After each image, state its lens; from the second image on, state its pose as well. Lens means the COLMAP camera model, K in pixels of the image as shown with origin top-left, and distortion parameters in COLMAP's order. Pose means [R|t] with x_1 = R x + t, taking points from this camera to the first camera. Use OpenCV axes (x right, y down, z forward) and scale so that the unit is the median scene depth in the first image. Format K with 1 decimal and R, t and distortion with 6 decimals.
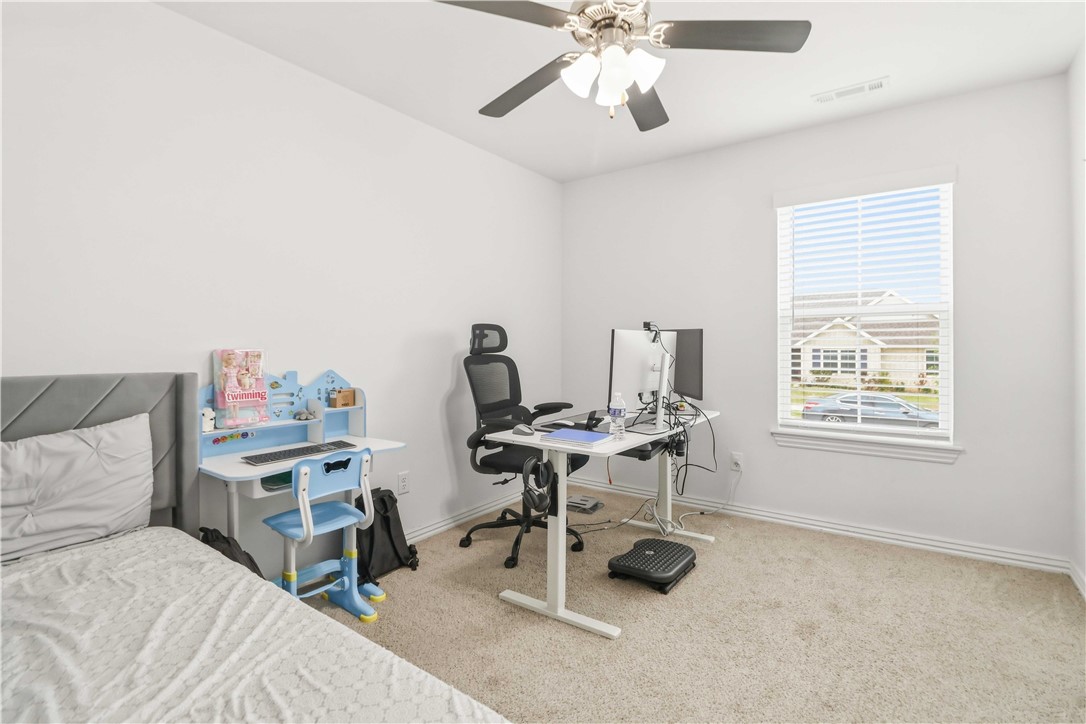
lens RADIAL K [[513.2, 0, 554.7], [0, 513.2, 347.7], [0, 0, 1]] dist [0.002077, -0.012488]
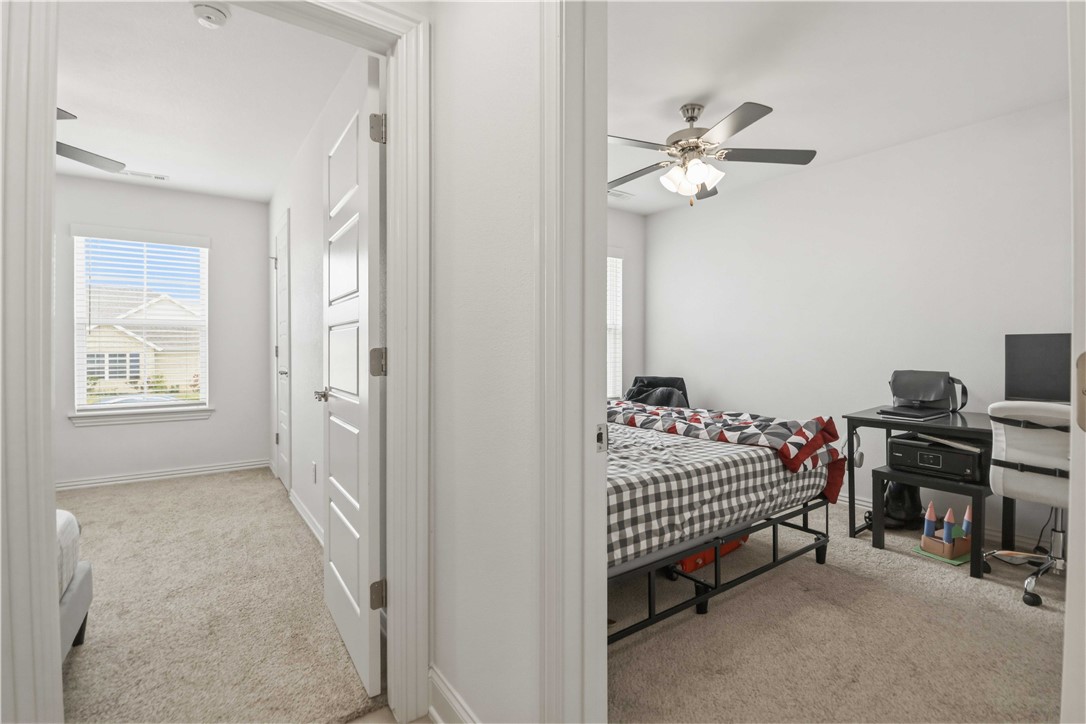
lens RADIAL K [[505.2, 0, 557.0], [0, 505.2, 354.3], [0, 0, 1]] dist [0.003859, -0.015027]
pose [[0.322903, -0.005835, 0.946414, -0.333907], [0.000226, 0.999981, 0.006088, 0.006990], [-0.946432, -0.001752, 0.322898, -0.495495]]
